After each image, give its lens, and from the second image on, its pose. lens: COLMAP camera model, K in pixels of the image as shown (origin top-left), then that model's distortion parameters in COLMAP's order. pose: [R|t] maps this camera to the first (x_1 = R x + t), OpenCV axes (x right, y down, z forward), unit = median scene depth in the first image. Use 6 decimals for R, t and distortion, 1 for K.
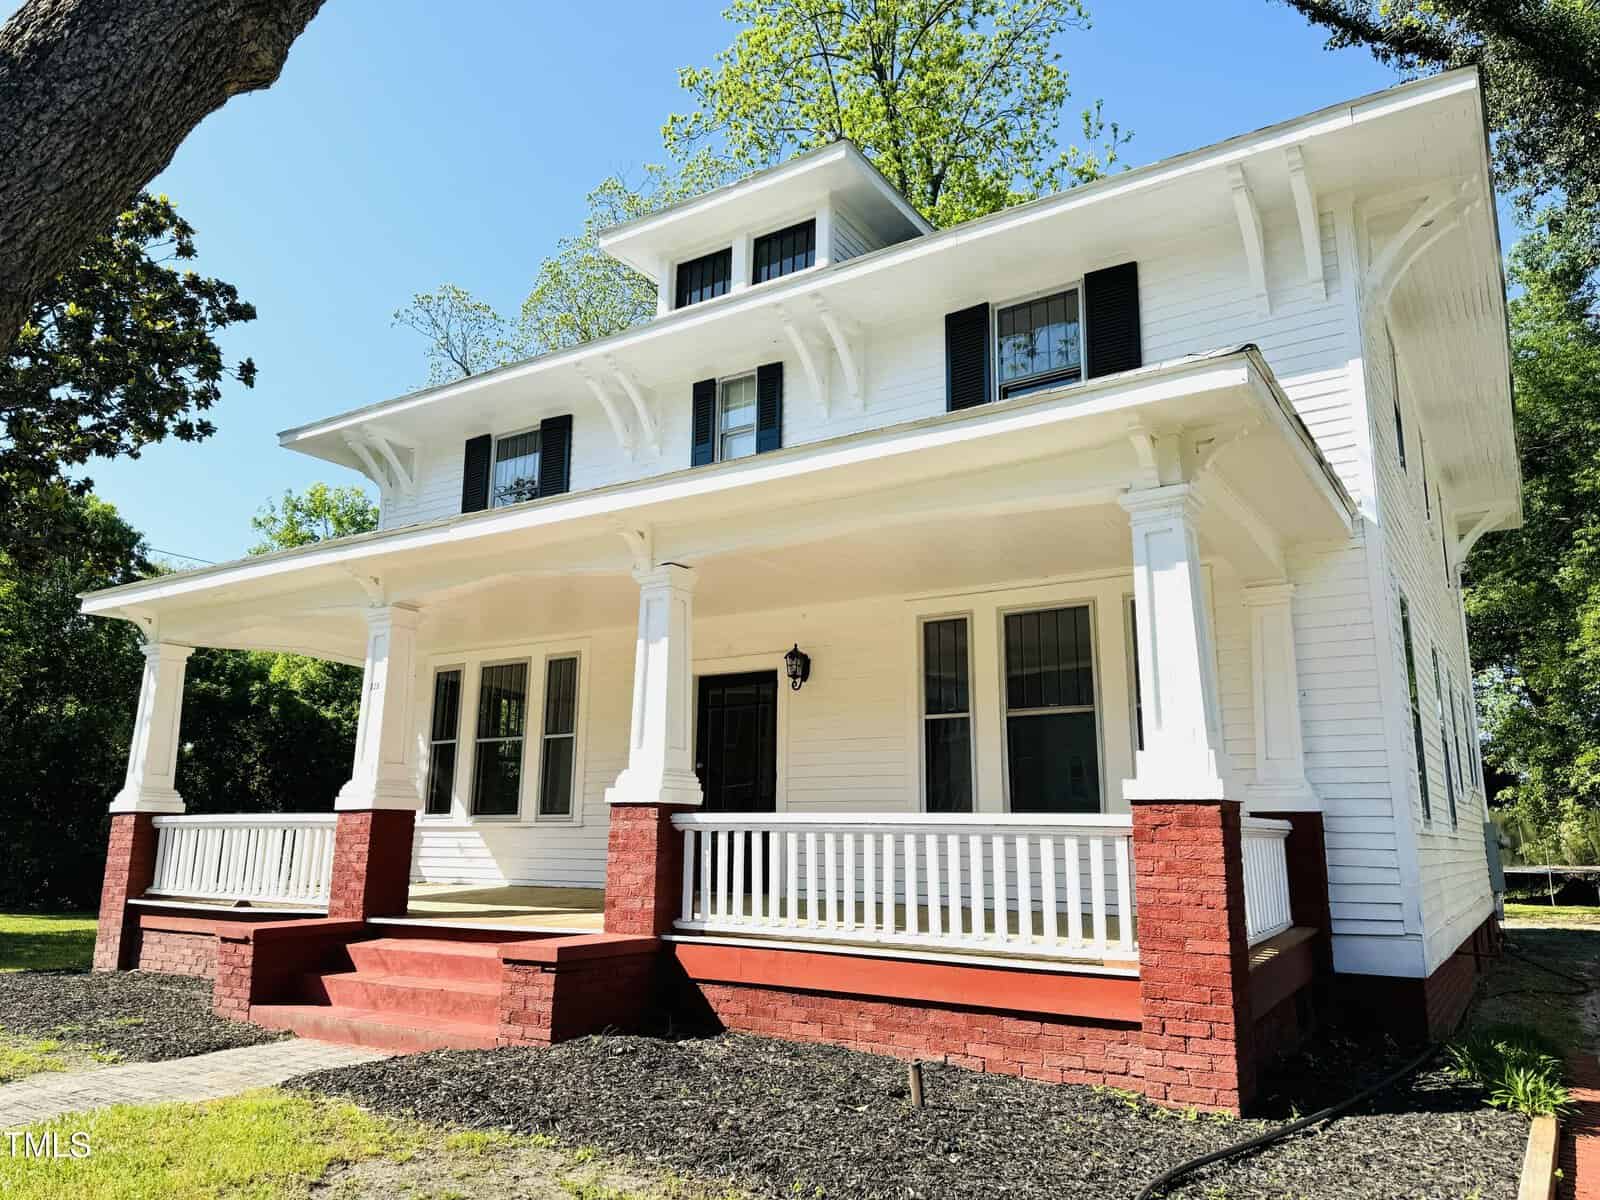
lens RADIAL K [[1137.2, 0, 799.5], [0, 1137.2, 589.8], [0, 0, 1]] dist [0.031043, -0.000206]
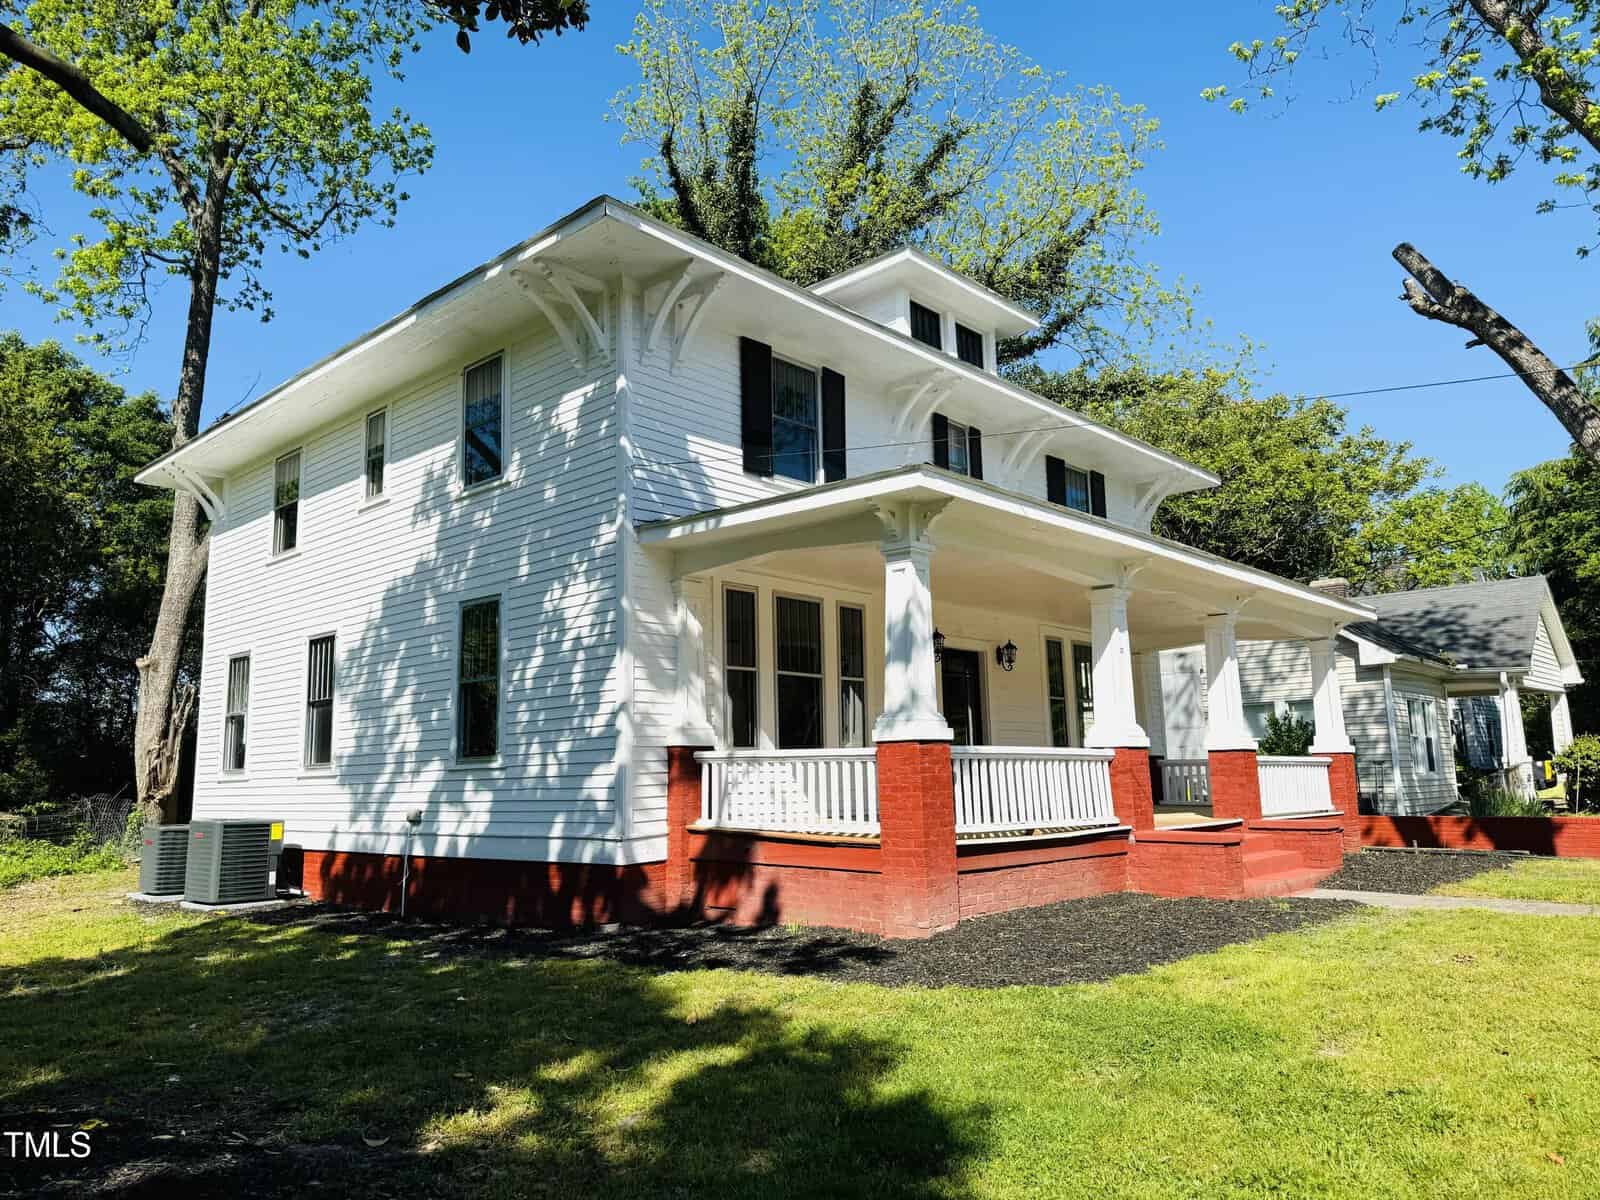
lens RADIAL K [[1137.2, 0, 794.4], [0, 1137.2, 601.5], [0, 0, 1]] dist [0.031043, -0.000206]
pose [[0.176459, 0.118851, 0.977106, -1.281314], [-0.189900, 0.978145, -0.084683, 0.156461], [-0.965816, -0.170610, 0.195172, 0.828291]]
